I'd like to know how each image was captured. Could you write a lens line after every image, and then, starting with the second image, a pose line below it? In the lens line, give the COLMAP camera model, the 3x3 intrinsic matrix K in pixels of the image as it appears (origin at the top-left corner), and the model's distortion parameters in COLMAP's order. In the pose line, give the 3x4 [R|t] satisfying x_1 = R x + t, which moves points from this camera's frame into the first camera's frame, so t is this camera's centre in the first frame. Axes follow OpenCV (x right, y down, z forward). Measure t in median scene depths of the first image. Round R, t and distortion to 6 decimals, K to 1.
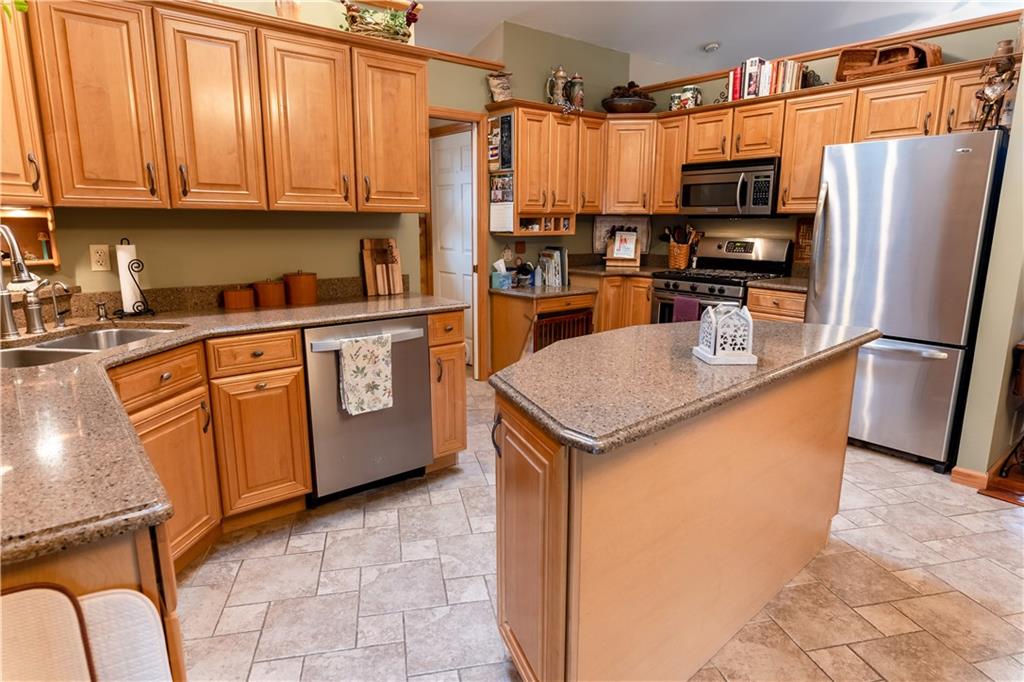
lens RADIAL K [[598.0, 0, 516.0], [0, 598.0, 339.1], [0, 0, 1]] dist [-0.002198, -0.001065]
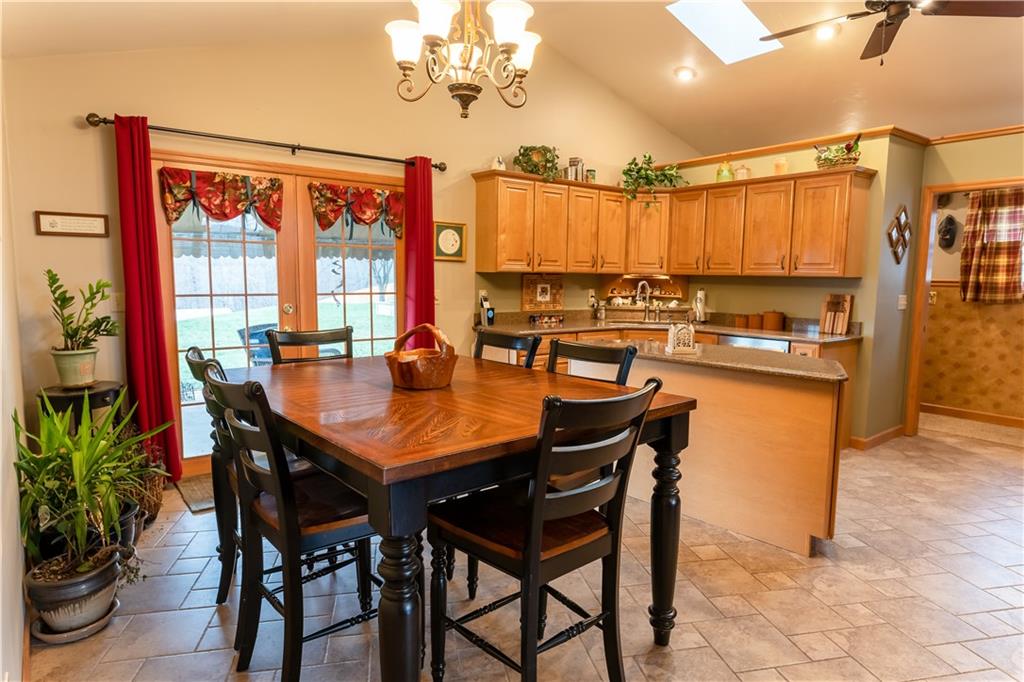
lens RADIAL K [[598.0, 0, 516.0], [0, 598.0, 339.1], [0, 0, 1]] dist [-0.002198, -0.001065]
pose [[0.000228, 0.106413, -0.994322, 1.428153], [-0.204607, 0.973291, 0.104116, -0.066375], [0.978844, 0.203421, 0.021995, 0.283708]]
